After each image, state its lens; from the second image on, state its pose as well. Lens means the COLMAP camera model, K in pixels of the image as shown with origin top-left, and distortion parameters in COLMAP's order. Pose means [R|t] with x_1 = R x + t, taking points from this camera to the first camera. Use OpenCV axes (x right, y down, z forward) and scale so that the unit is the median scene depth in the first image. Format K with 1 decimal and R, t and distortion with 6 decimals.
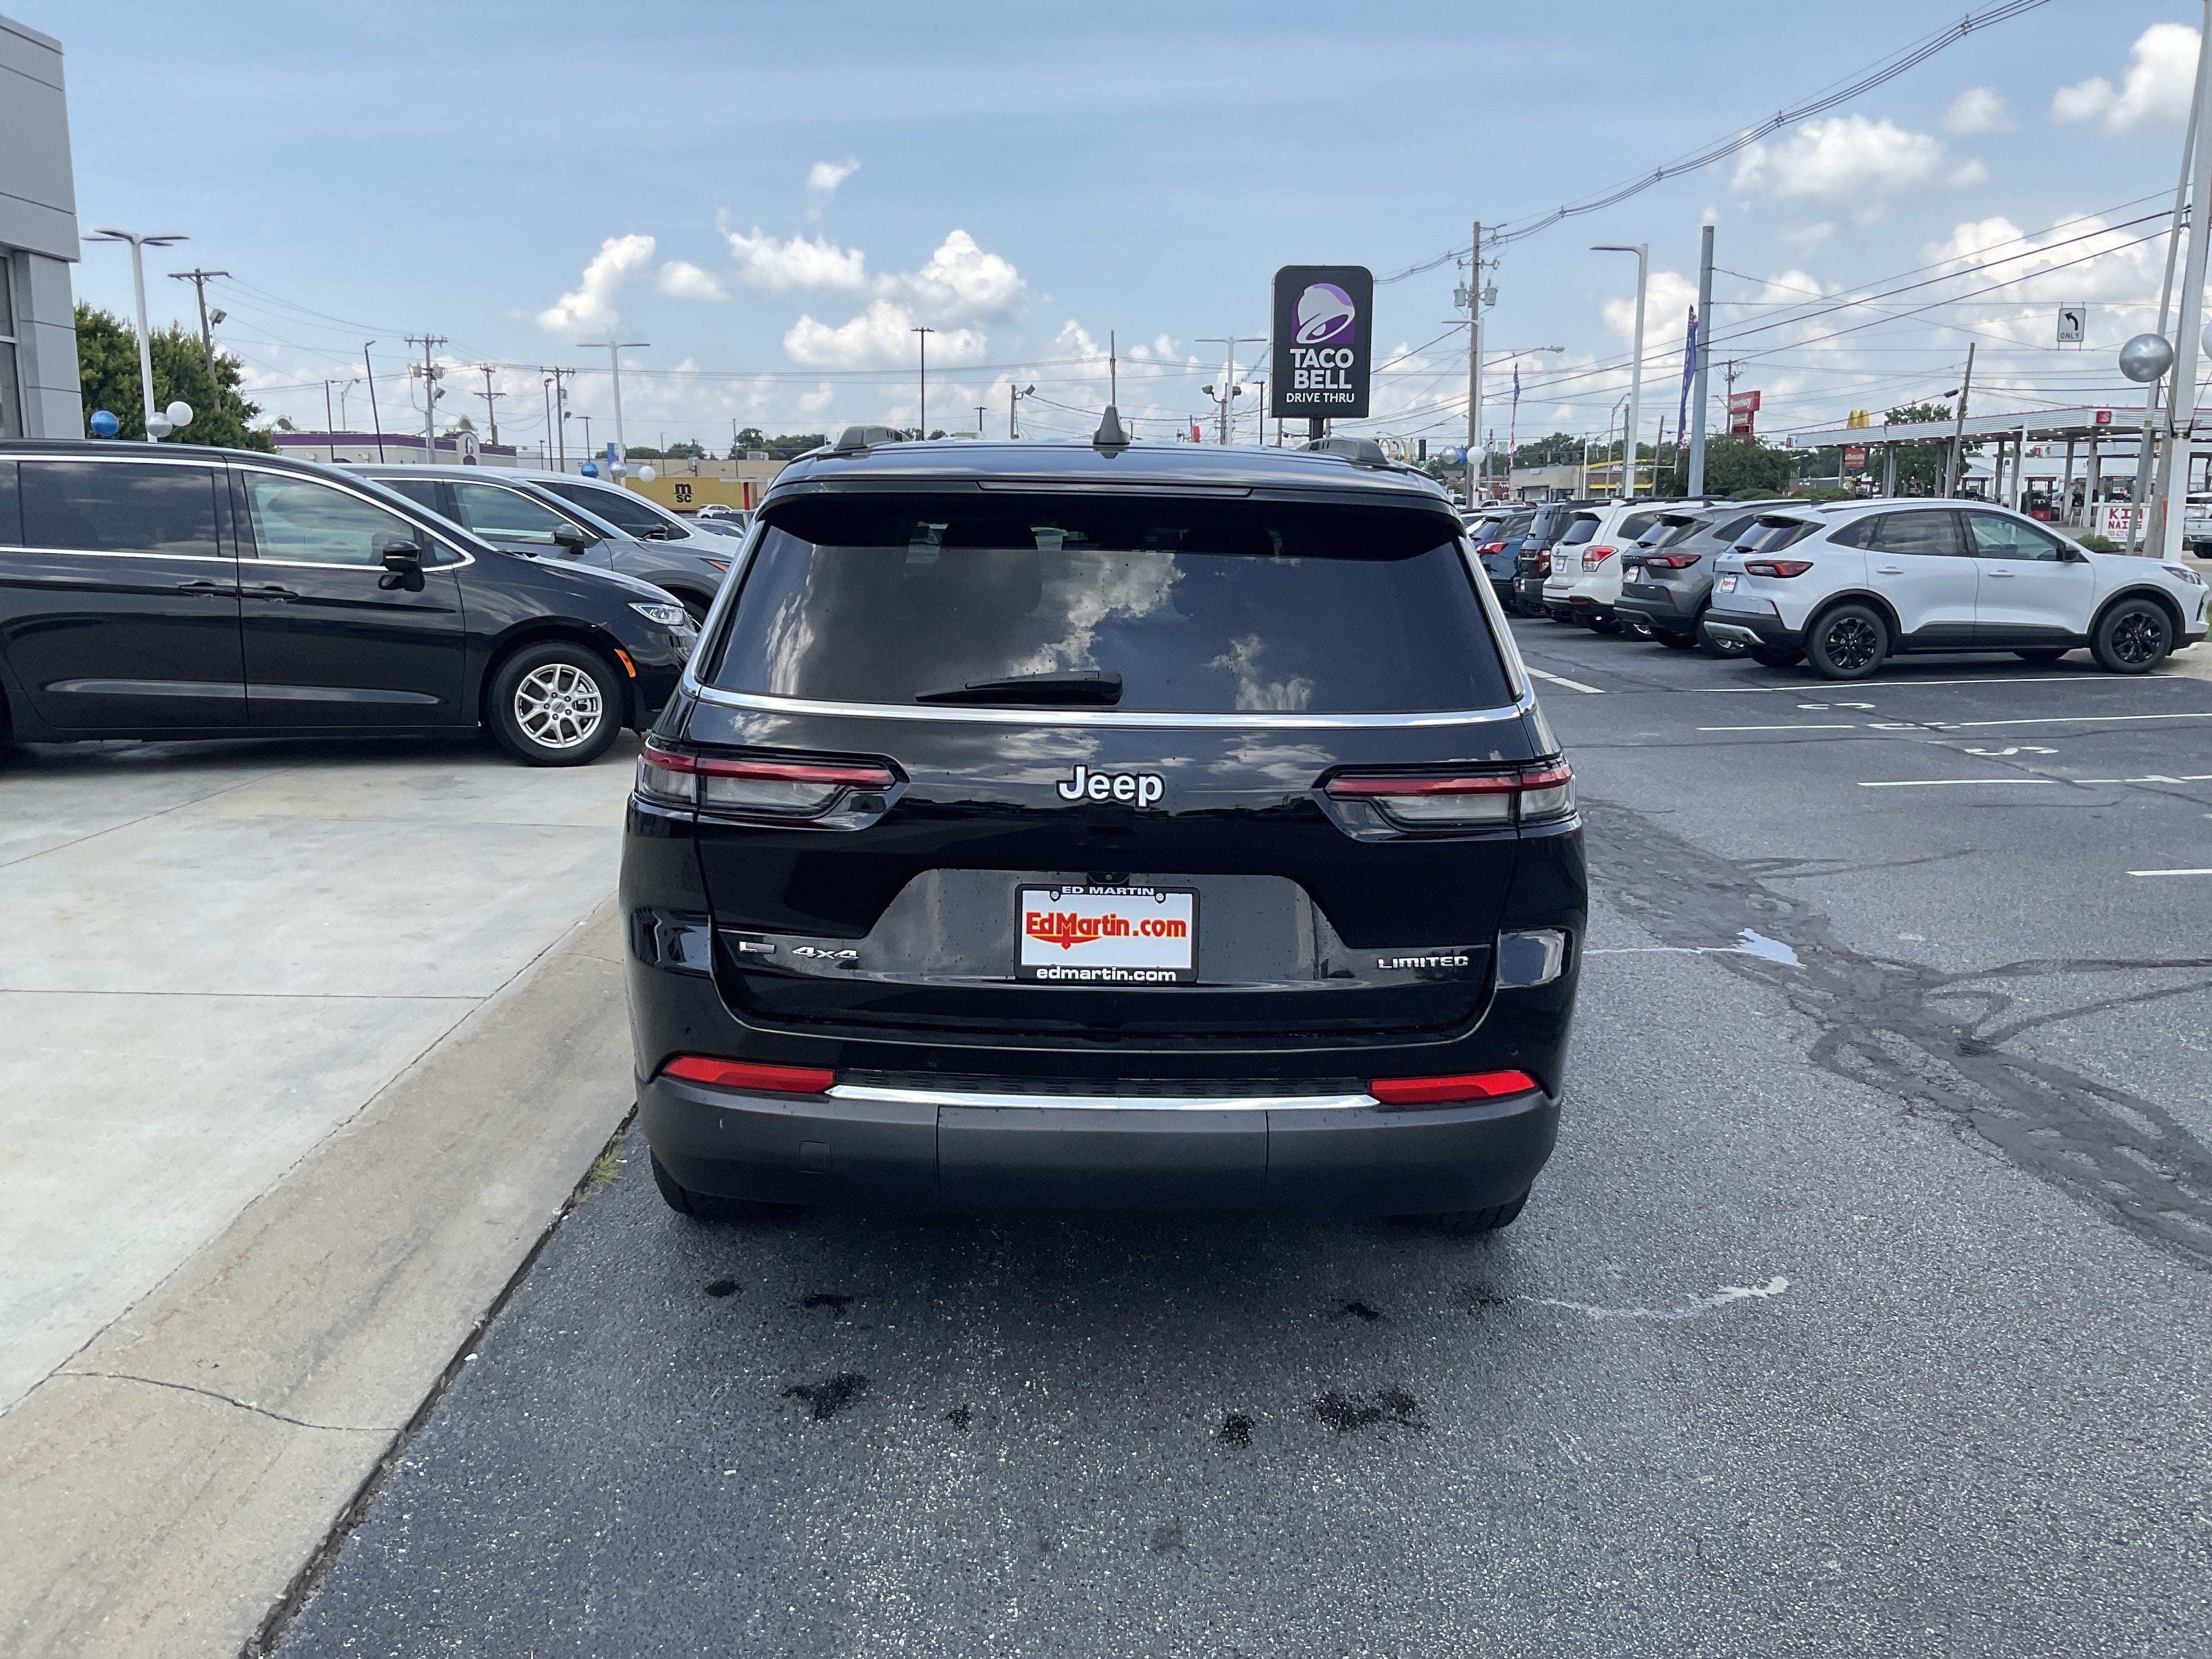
lens RADIAL K [[1812.7, 0, 1108.6], [0, 1812.7, 832.5], [0, 0, 1]] dist [0.071195, -0.147415]
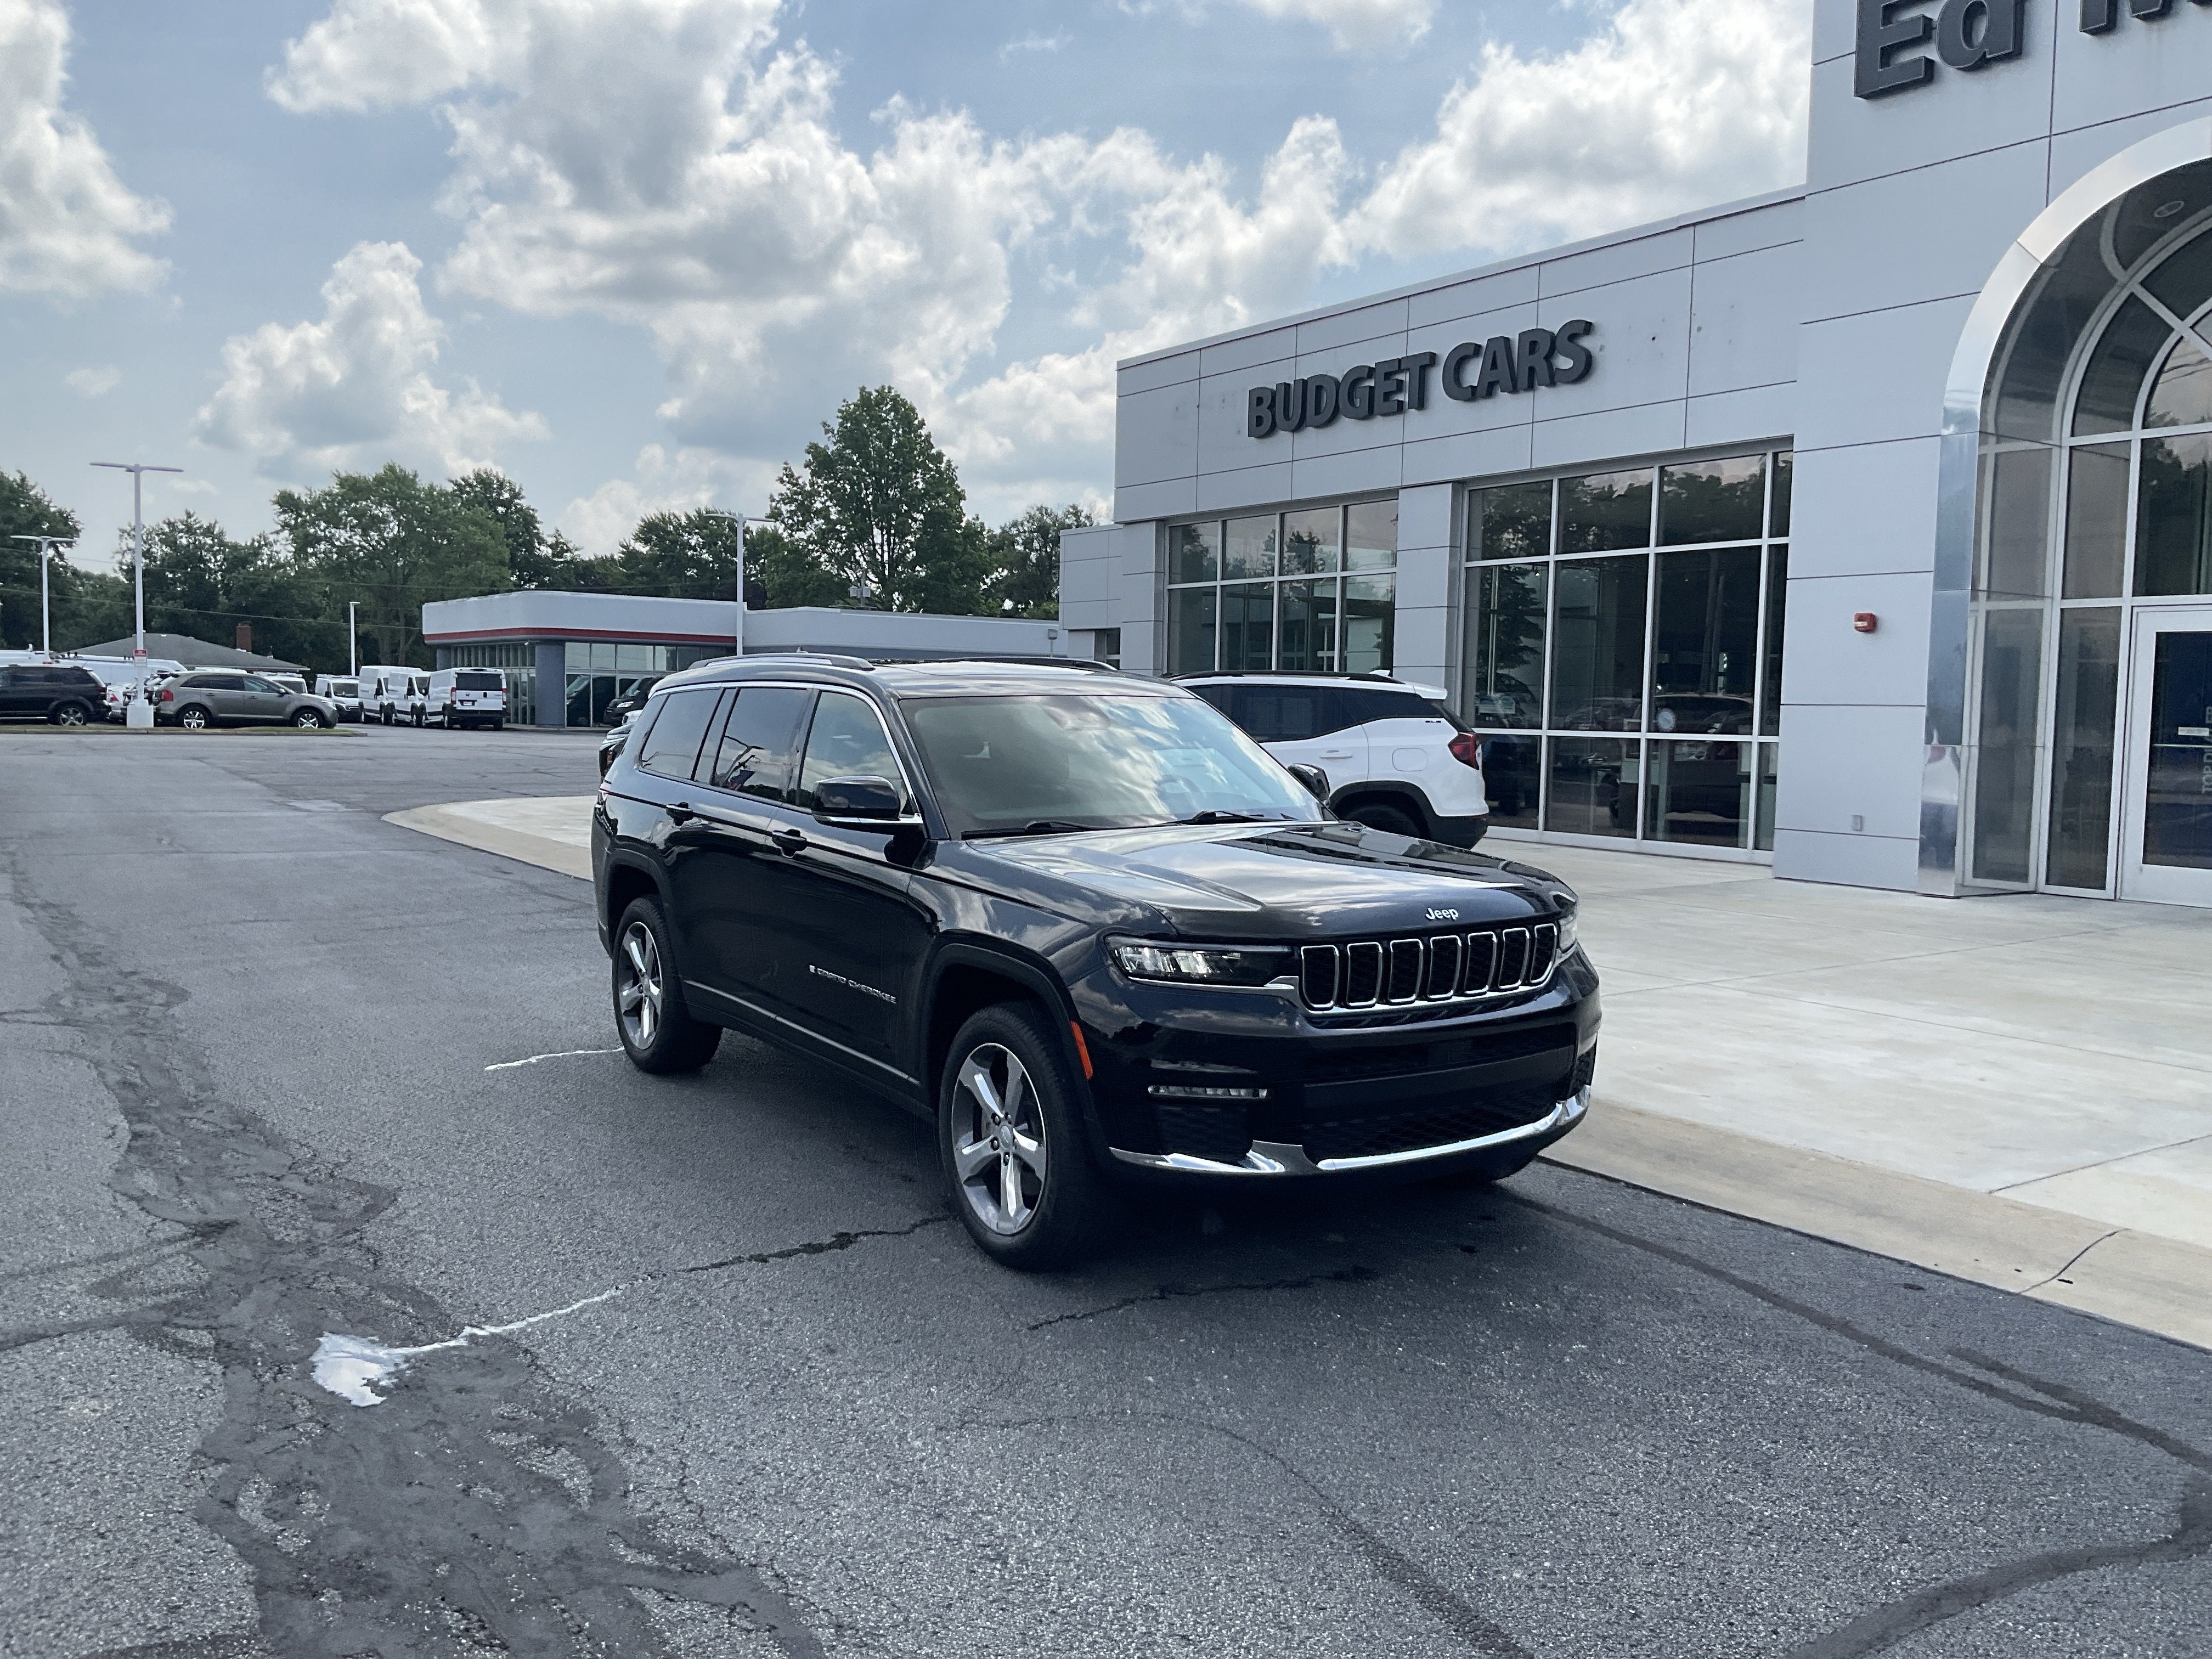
lens RADIAL K [[1804.5, 0, 1106.0], [0, 1804.5, 829.5], [0, 0, 1]] dist [0.086763, -0.171330]
pose [[-0.842206, 0.012102, -0.539021, 0.437350], [-0.121180, 0.969920, 0.211117, -0.257173], [0.525362, 0.243122, -0.815406, 1.464626]]
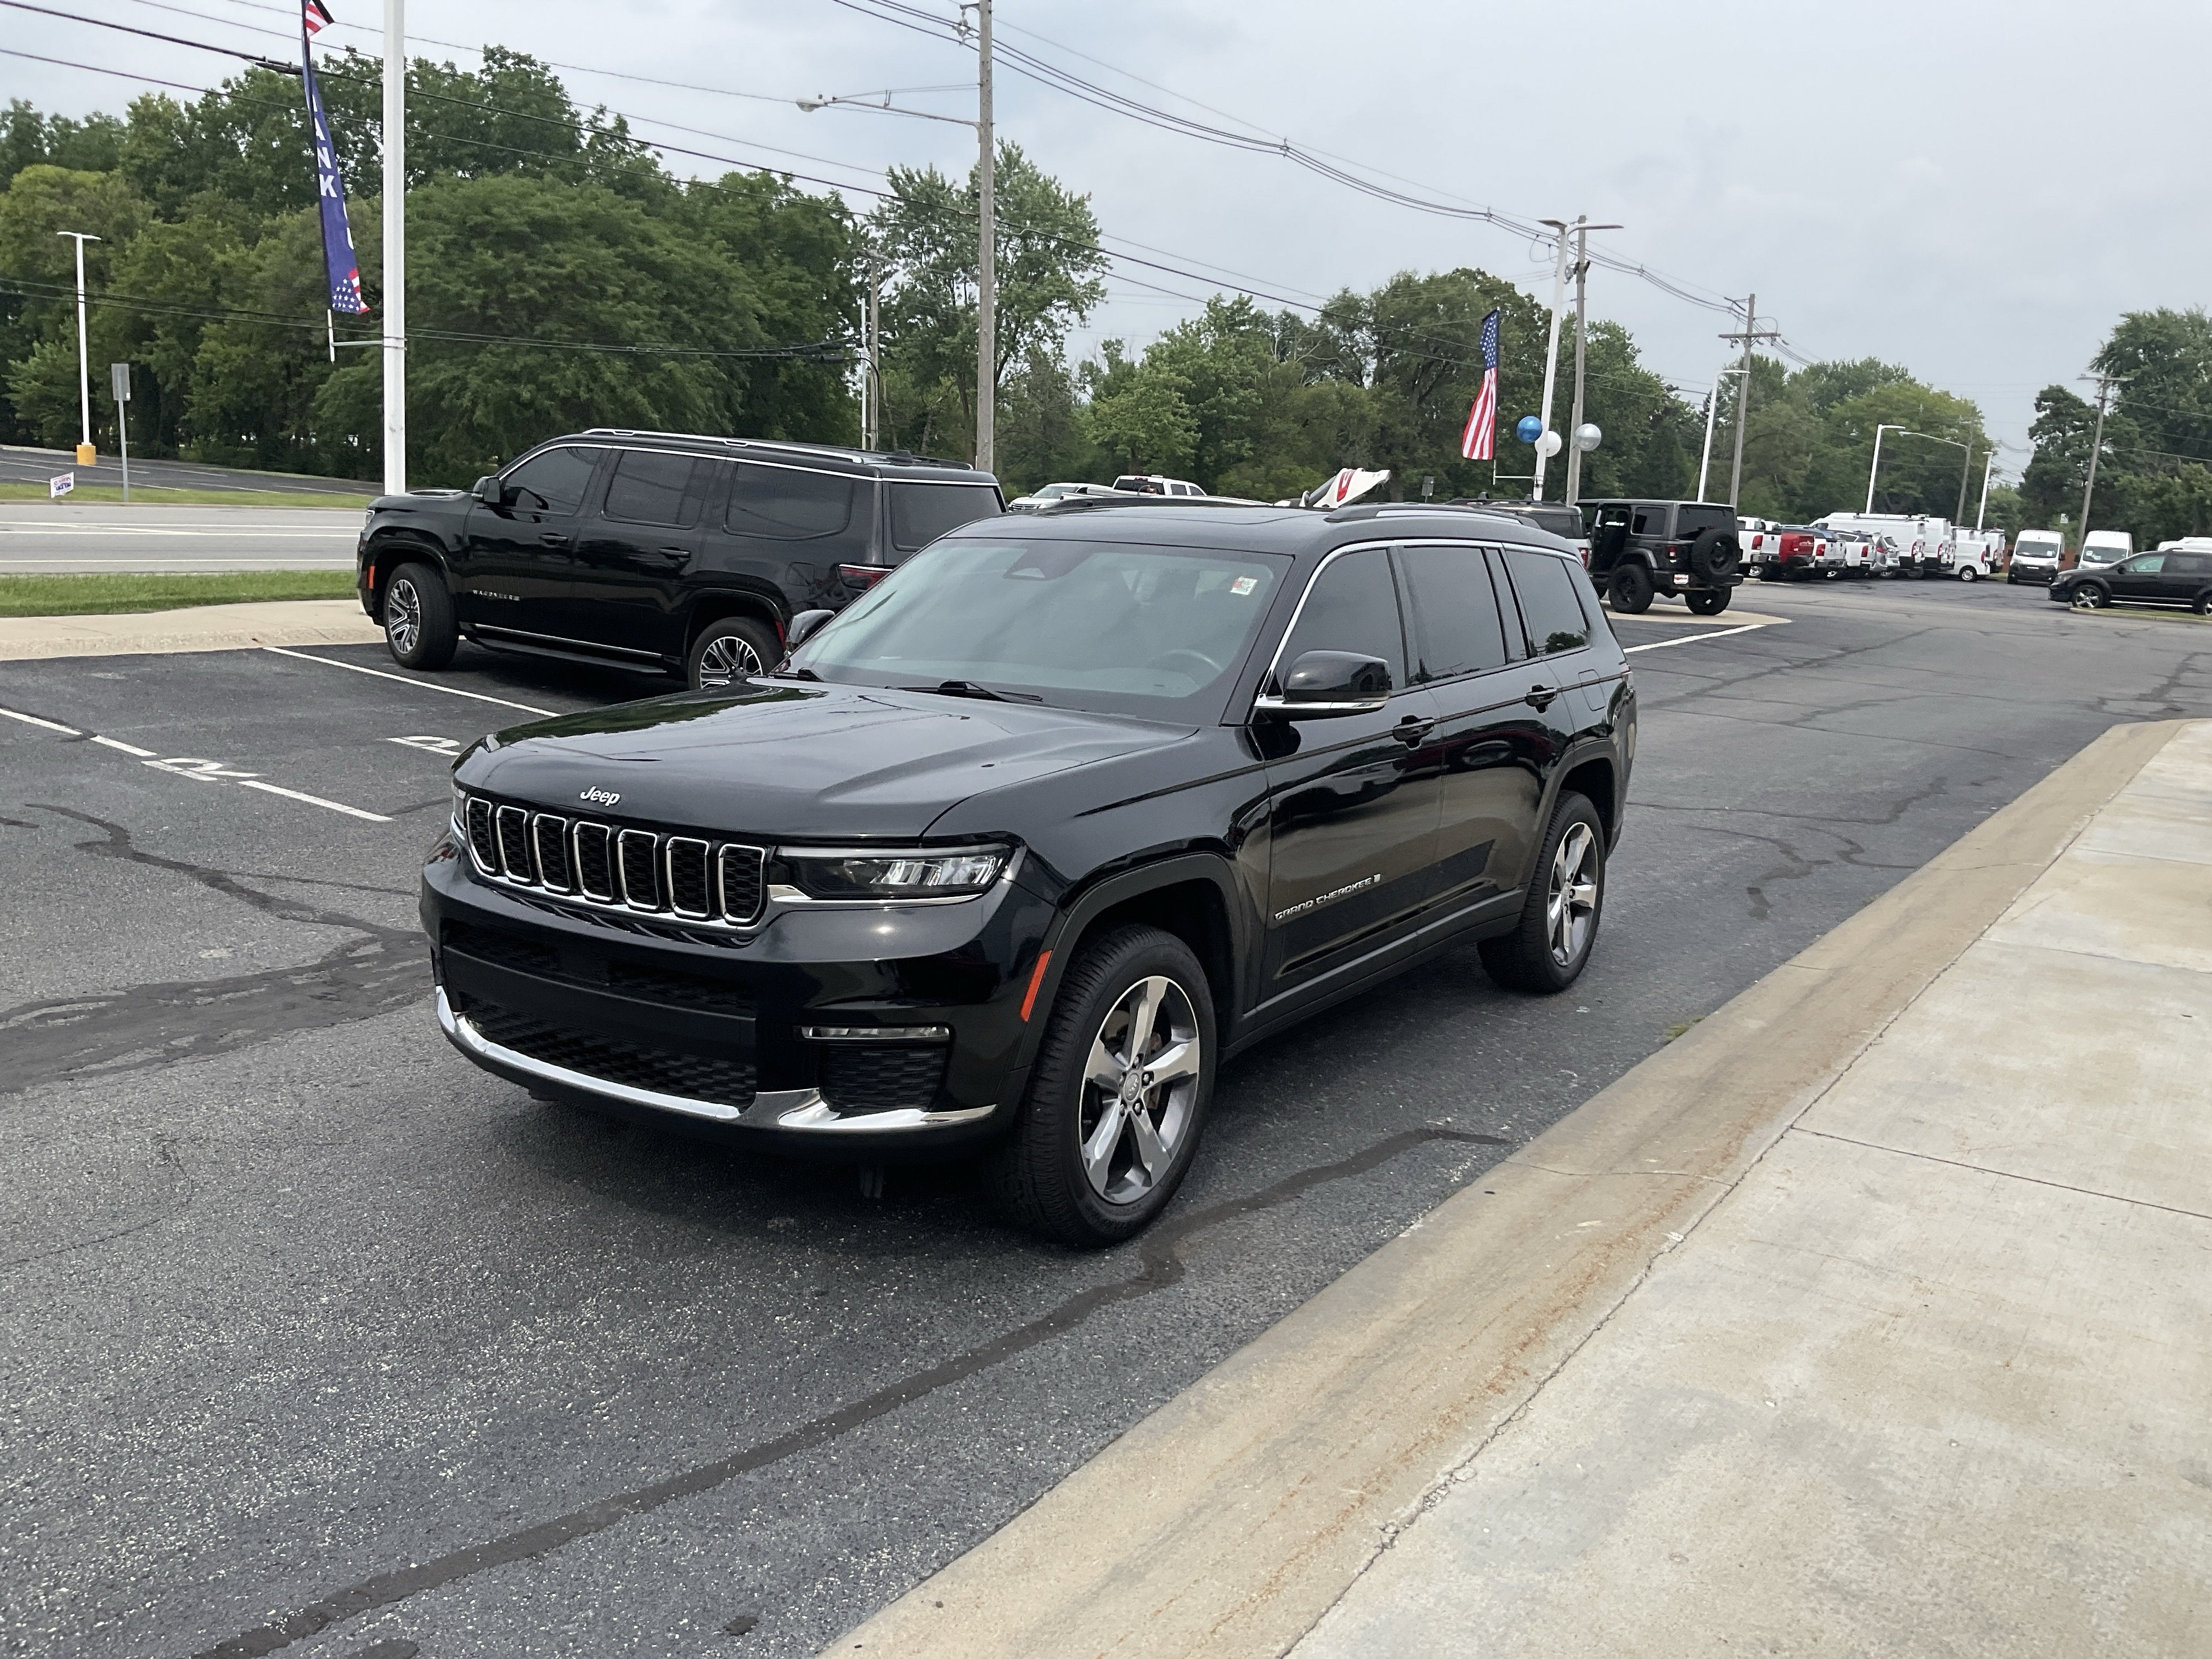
lens RADIAL K [[1812.7, 0, 1108.6], [0, 1812.7, 832.5], [0, 0, 1]] dist [0.071195, -0.147415]
pose [[-0.820591, -0.158738, 0.549029, -0.383323], [0.034754, 0.945016, 0.325171, -0.257914], [-0.570458, 0.285913, -0.769955, 1.316198]]
